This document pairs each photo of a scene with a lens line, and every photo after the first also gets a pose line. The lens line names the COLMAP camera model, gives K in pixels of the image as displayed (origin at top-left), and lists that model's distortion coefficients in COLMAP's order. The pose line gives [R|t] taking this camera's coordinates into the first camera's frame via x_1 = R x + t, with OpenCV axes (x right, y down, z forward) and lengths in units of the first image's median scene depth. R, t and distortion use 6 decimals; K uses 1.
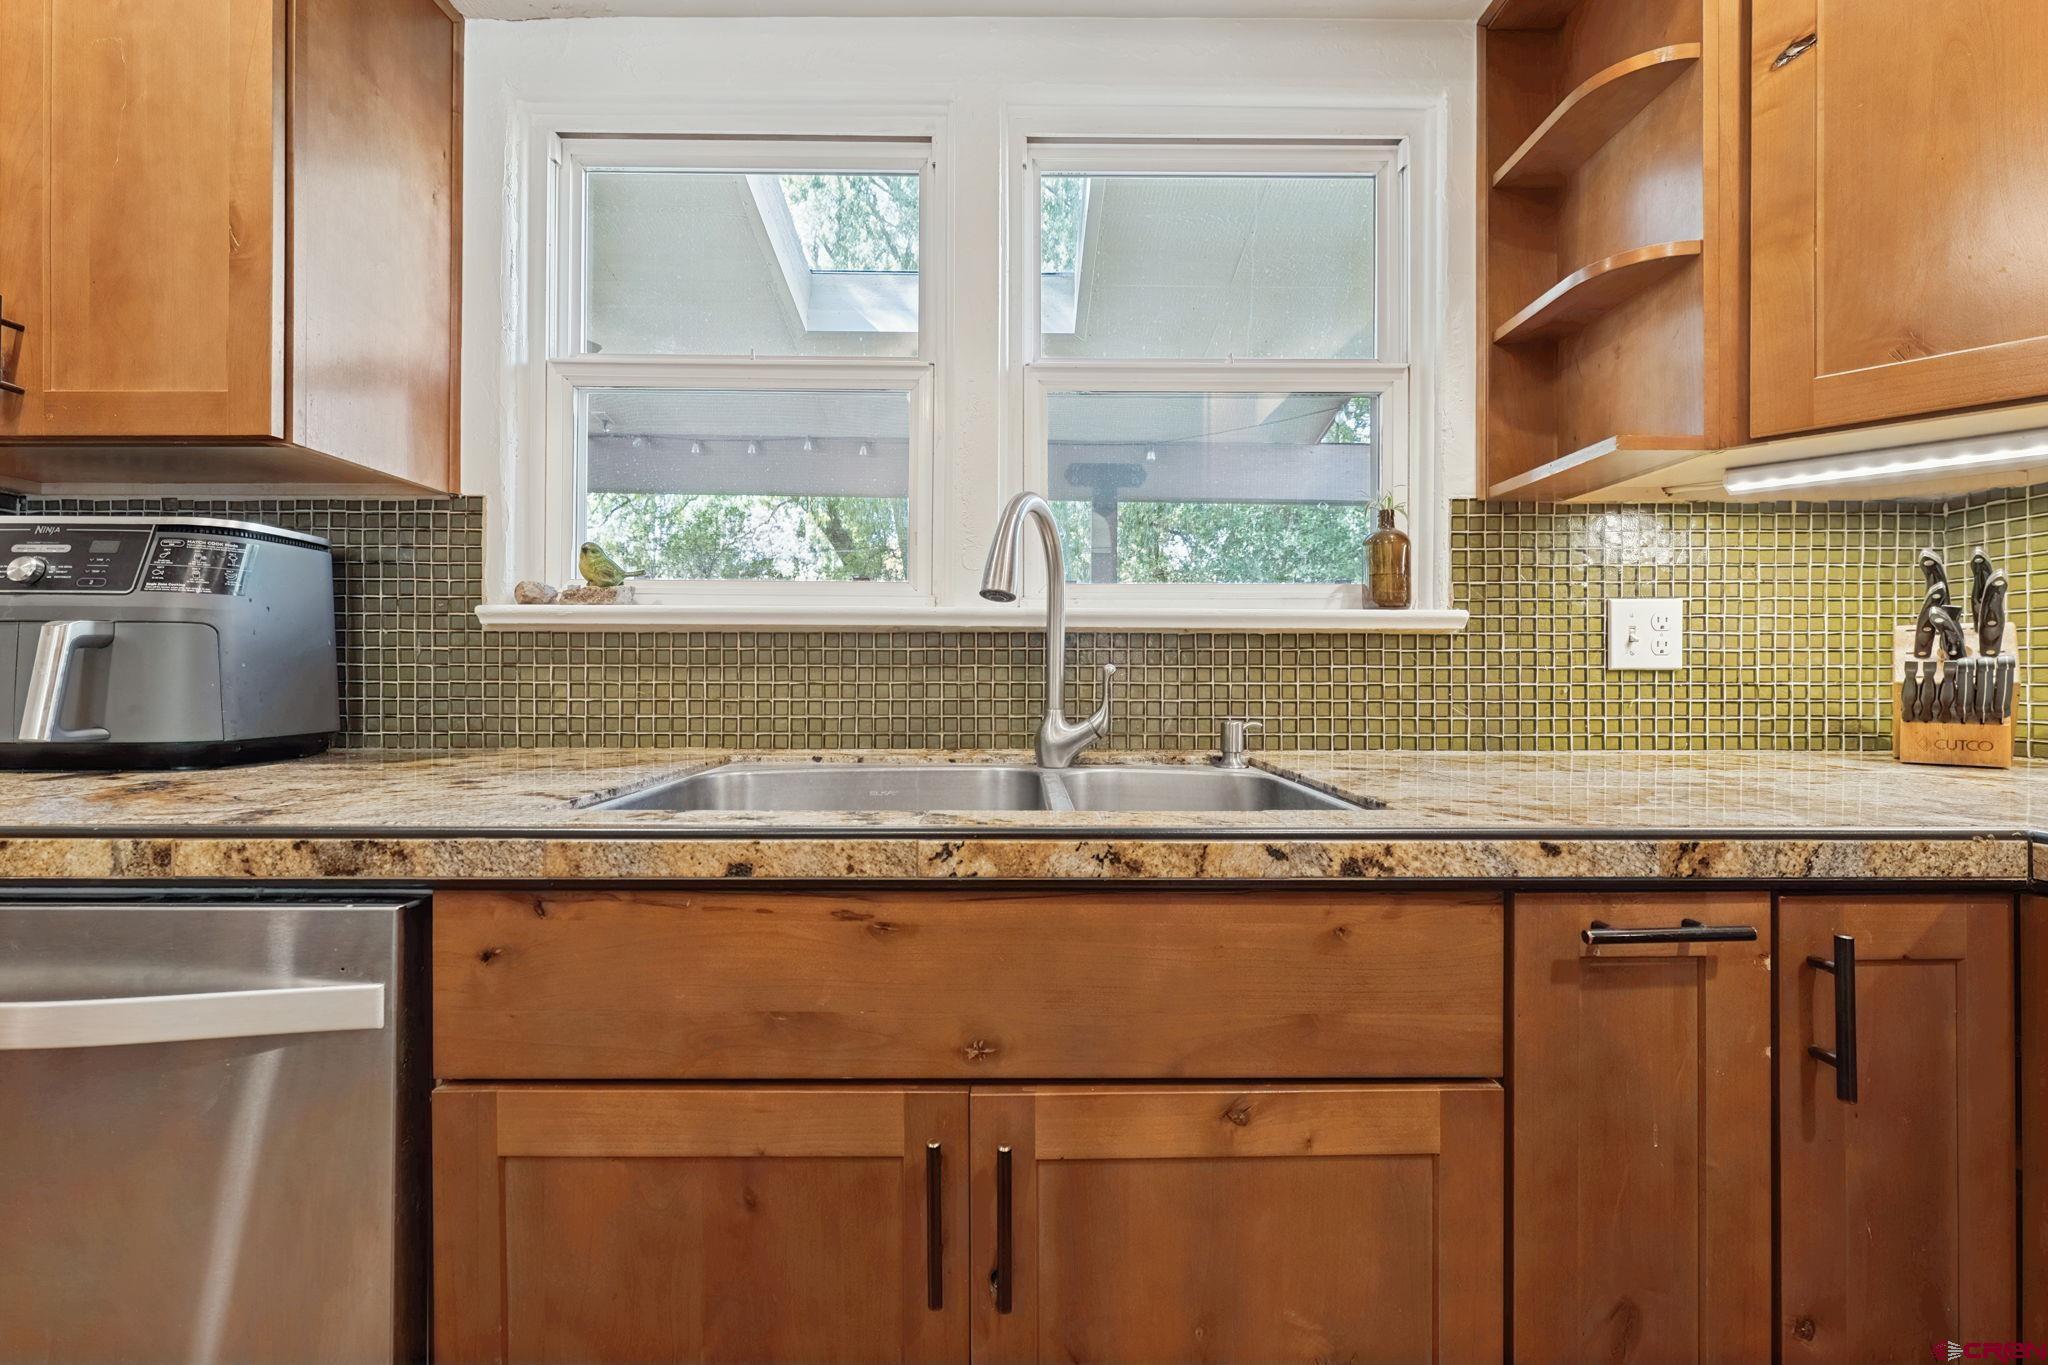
lens RADIAL K [[826.4, 0, 1036.1], [0, 826.4, 668.3], [0, 0, 1]] dist [0.001398, -0.000529]
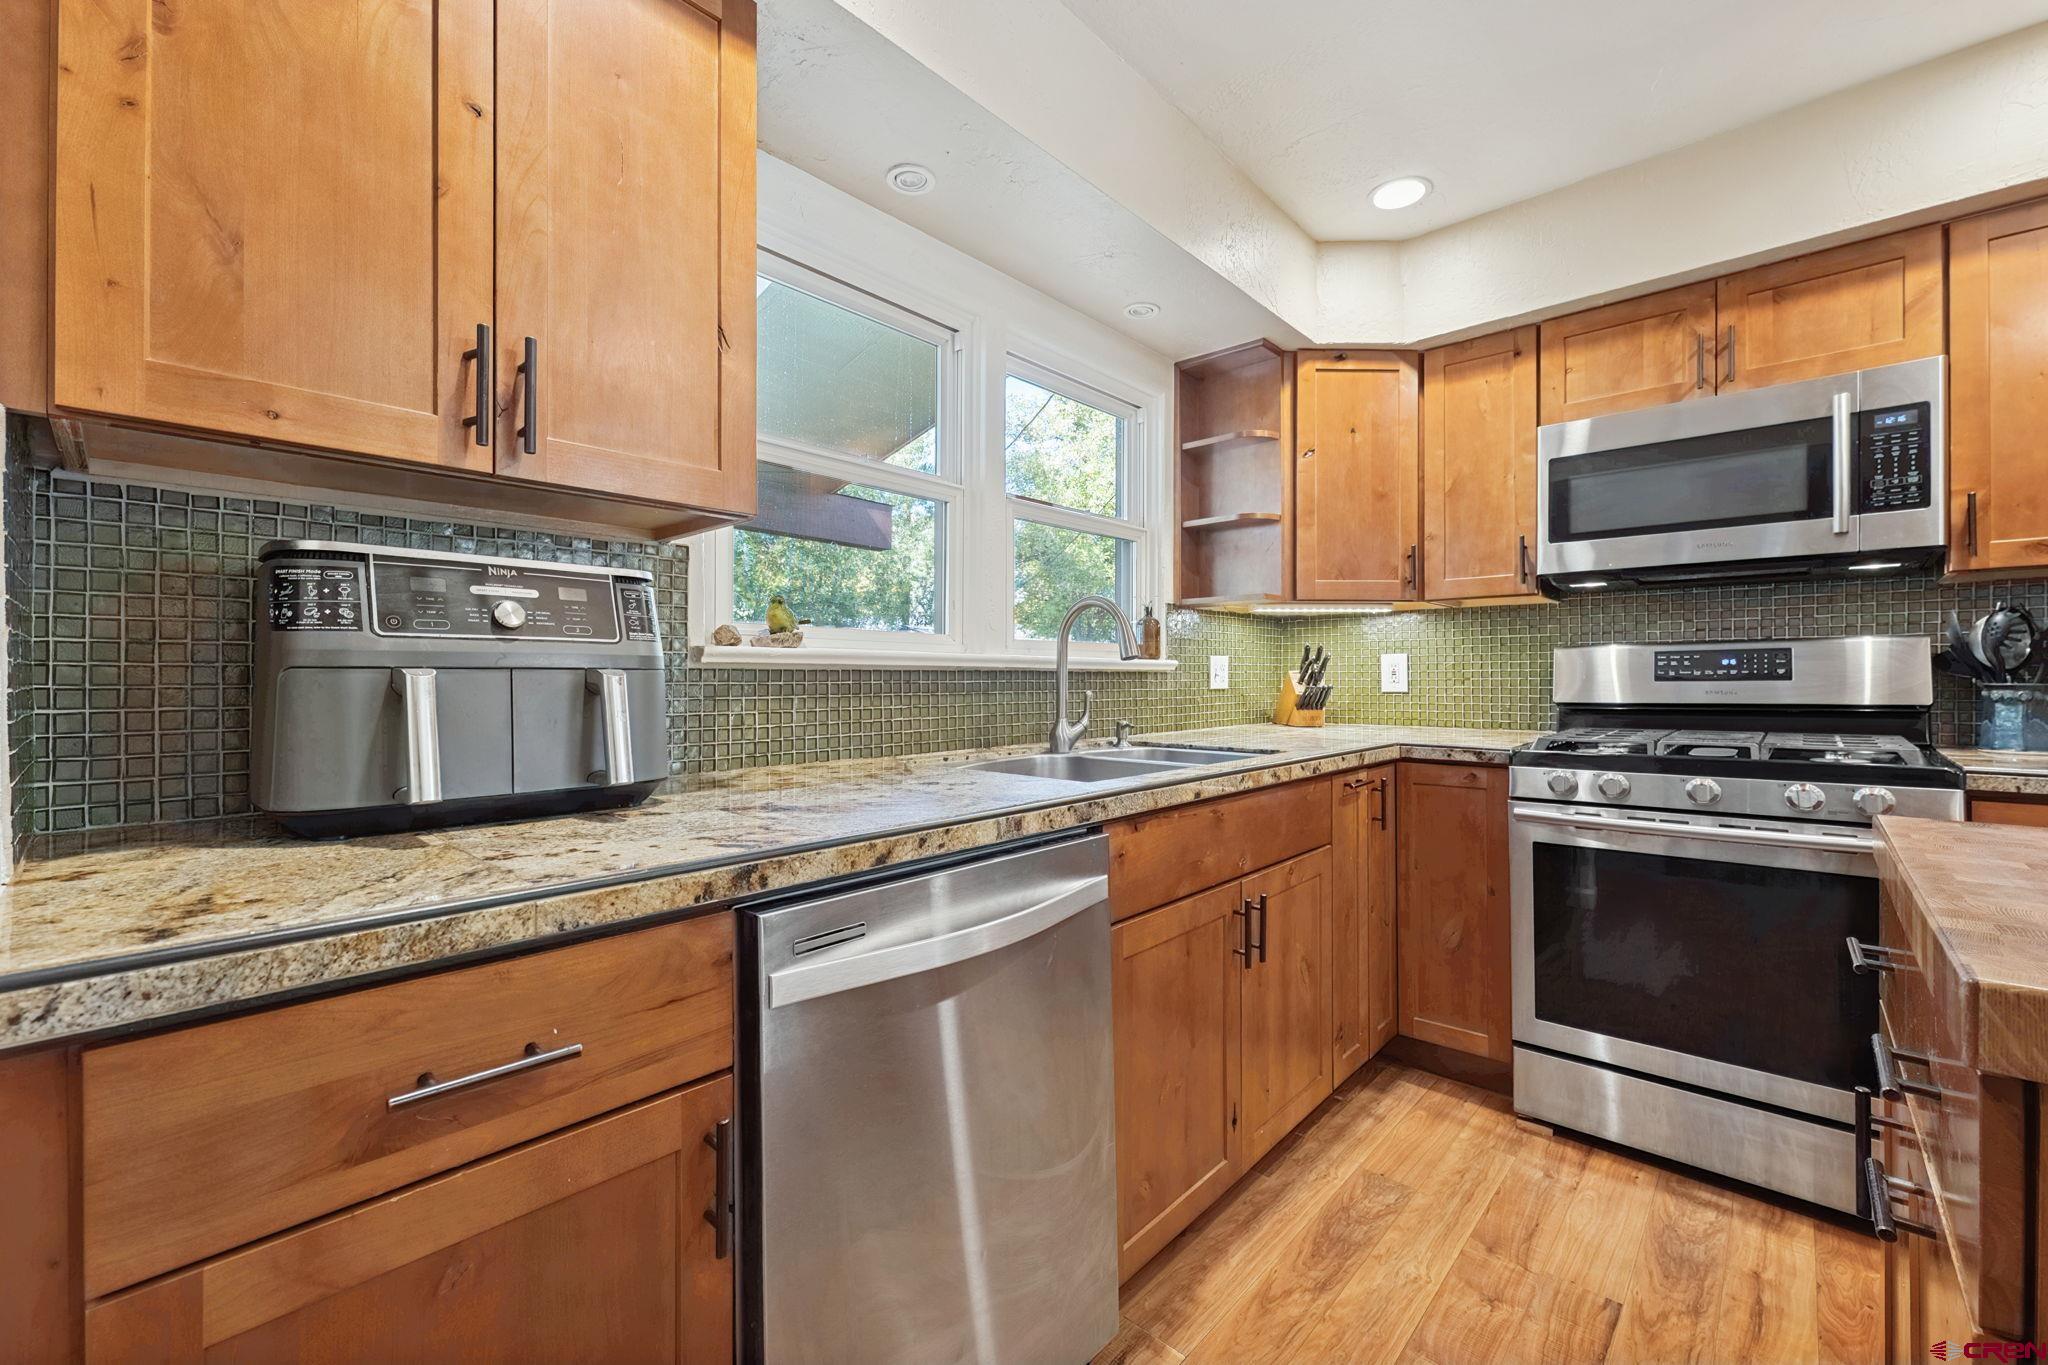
lens RADIAL K [[826.4, 0, 1019.0], [0, 826.4, 663.9], [0, 0, 1]] dist [0.001398, -0.000529]
pose [[0.680823, 0.008645, 0.732397, -1.376270], [-0.003214, 0.999956, -0.008816, -0.050382], [-0.732441, 0.003648, 0.680821, -0.085242]]
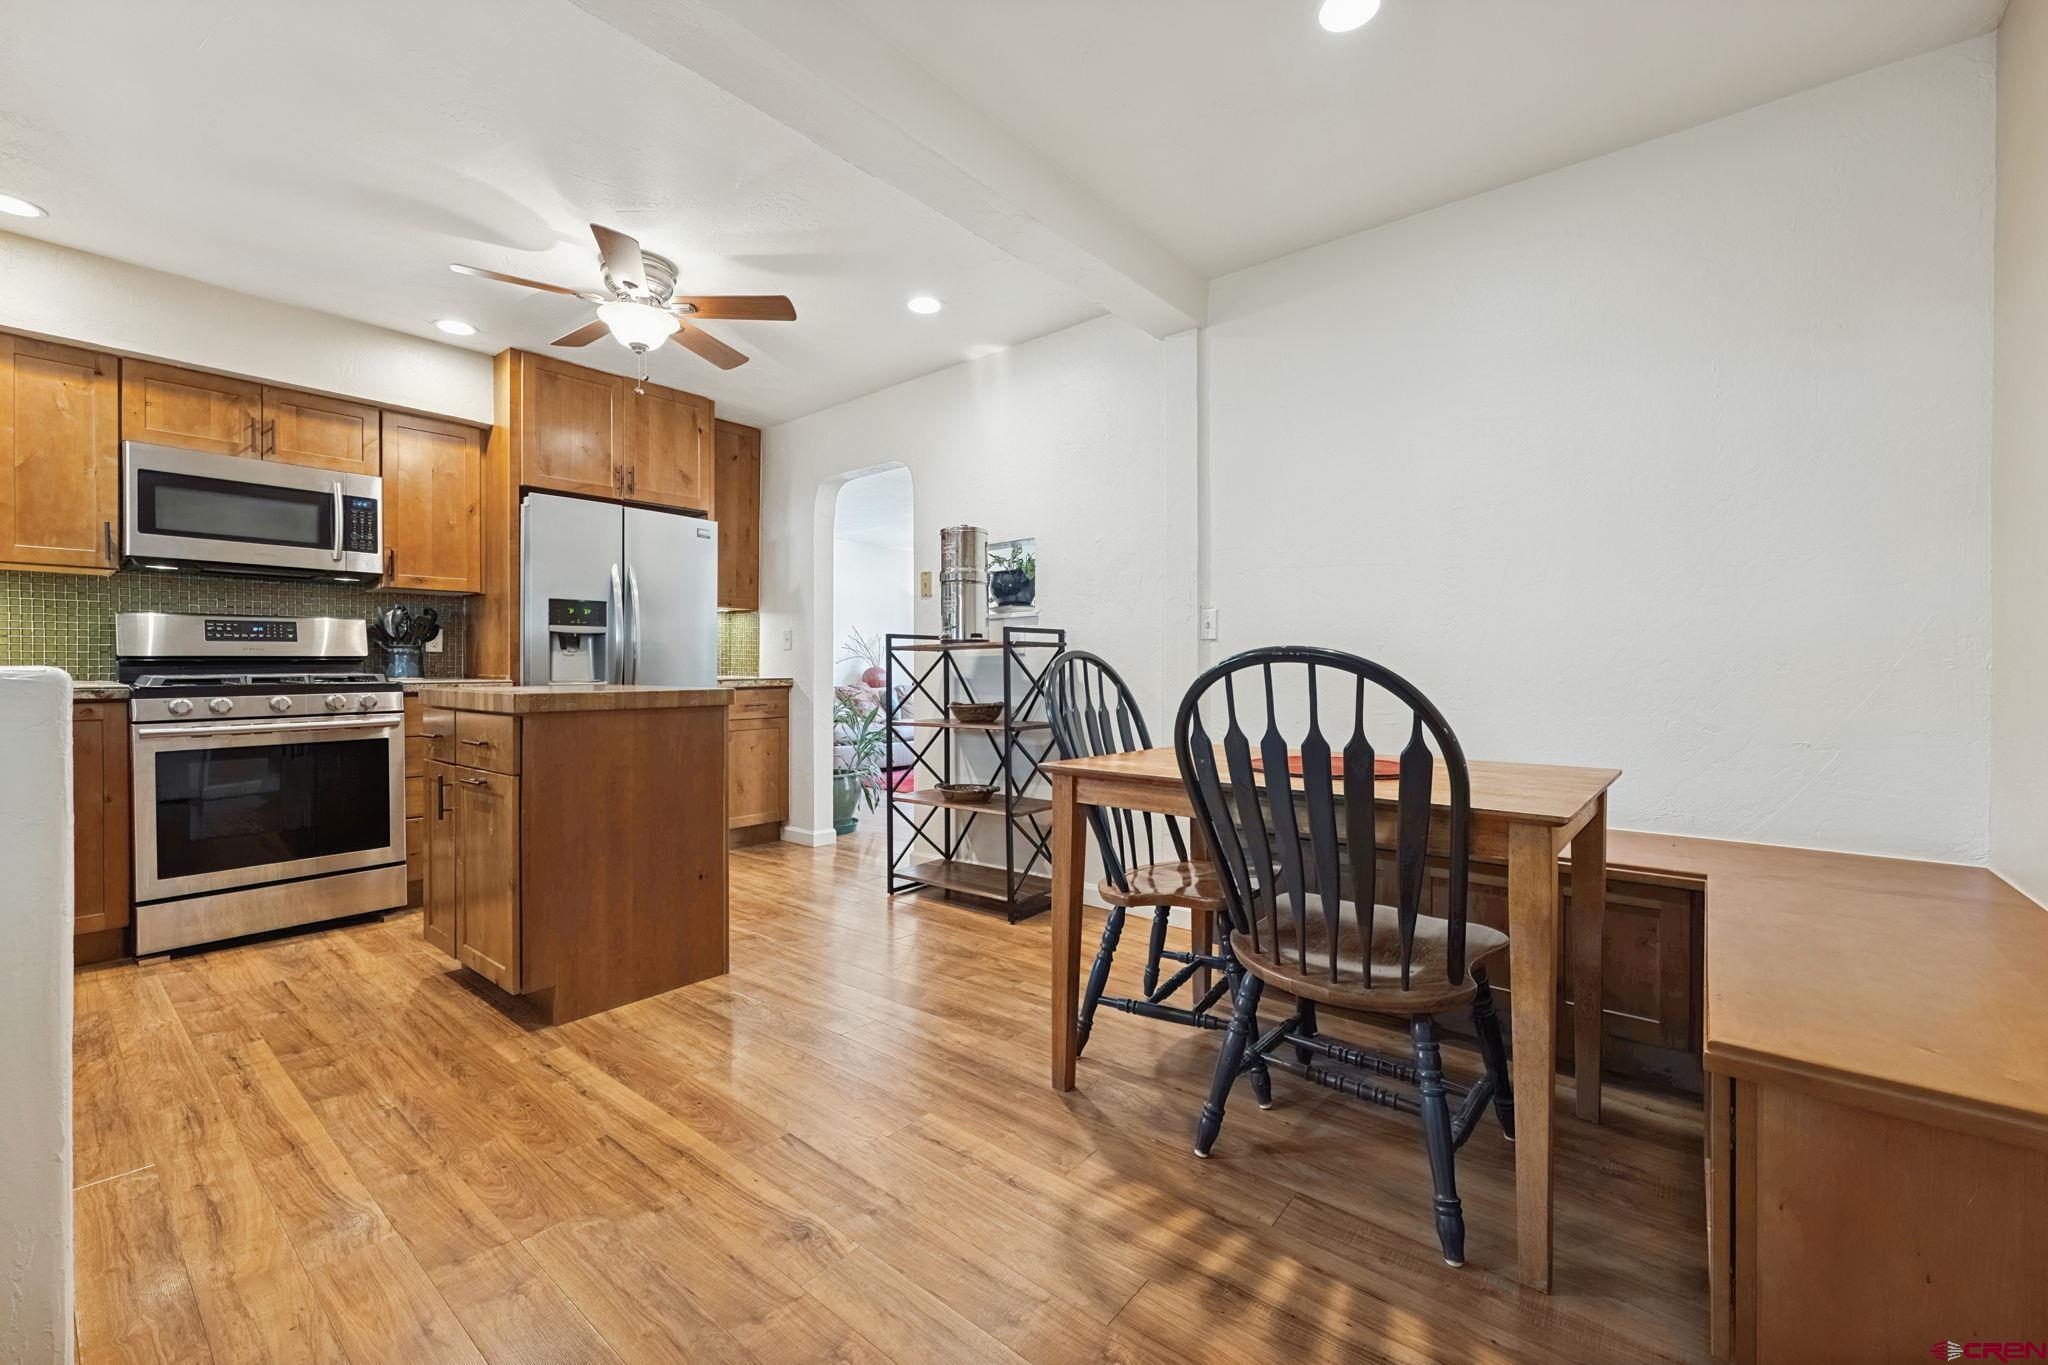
lens RADIAL K [[826.4, 0, 1022.6], [0, 826.4, 694.0], [0, 0, 1]] dist [0.001398, -0.000529]
pose [[-0.779680, -0.025879, 0.625643, -2.892131], [-0.010205, 0.999538, 0.028627, 0.045321], [-0.626095, 0.015936, -0.779584, 0.630857]]
